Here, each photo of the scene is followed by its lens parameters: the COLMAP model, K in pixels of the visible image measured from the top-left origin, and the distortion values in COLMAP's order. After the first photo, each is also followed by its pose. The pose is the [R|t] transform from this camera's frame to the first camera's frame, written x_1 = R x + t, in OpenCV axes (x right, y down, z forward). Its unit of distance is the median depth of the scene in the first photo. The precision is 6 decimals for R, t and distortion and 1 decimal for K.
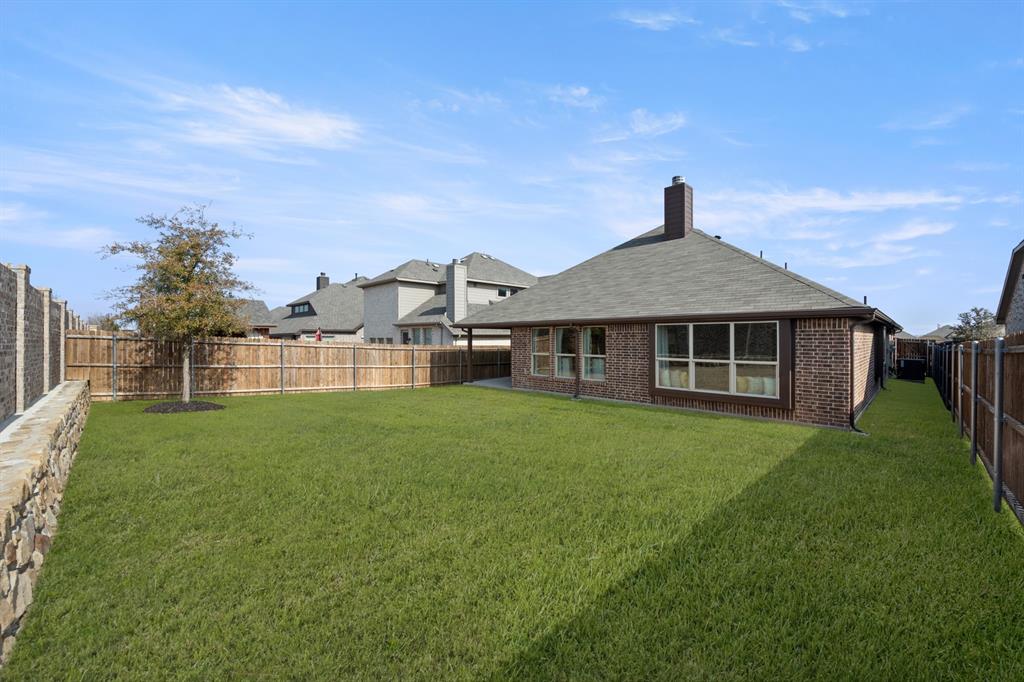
lens RADIAL K [[403.5, 0, 514.6], [0, 403.5, 338.9], [0, 0, 1]] dist [-0.000317, -0.000299]
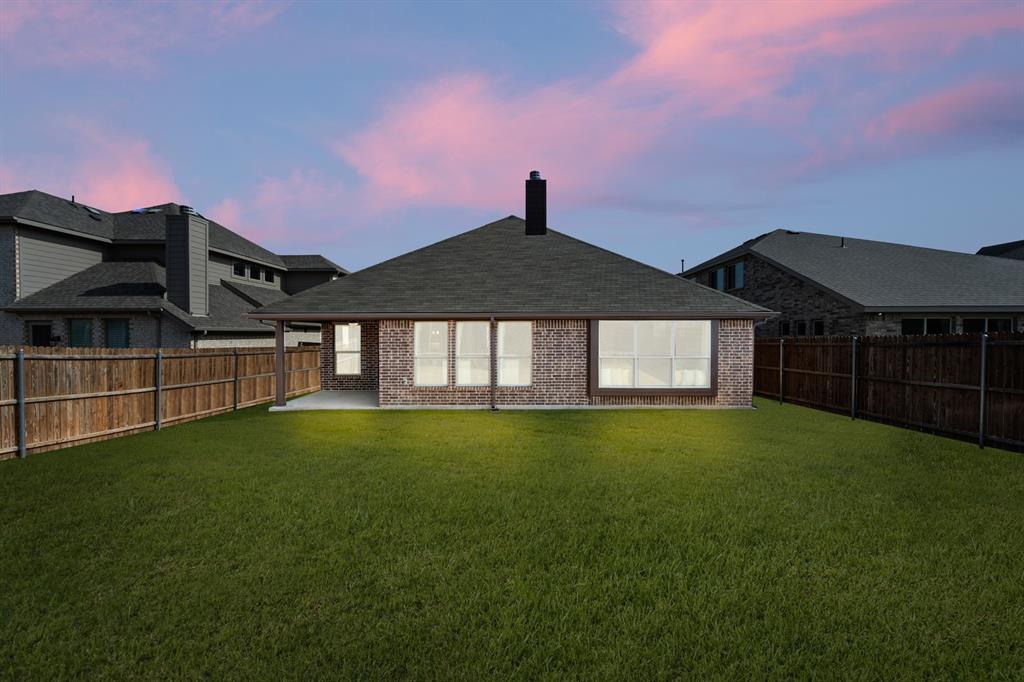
lens RADIAL K [[403.5, 0, 511.9], [0, 403.5, 341.4], [0, 0, 1]] dist [-0.000317, -0.000299]
pose [[0.717904, -0.009653, 0.696075, -0.285241], [0.002475, 0.999933, 0.011315, 0.000219], [-0.696138, -0.006400, 0.717880, 0.286107]]
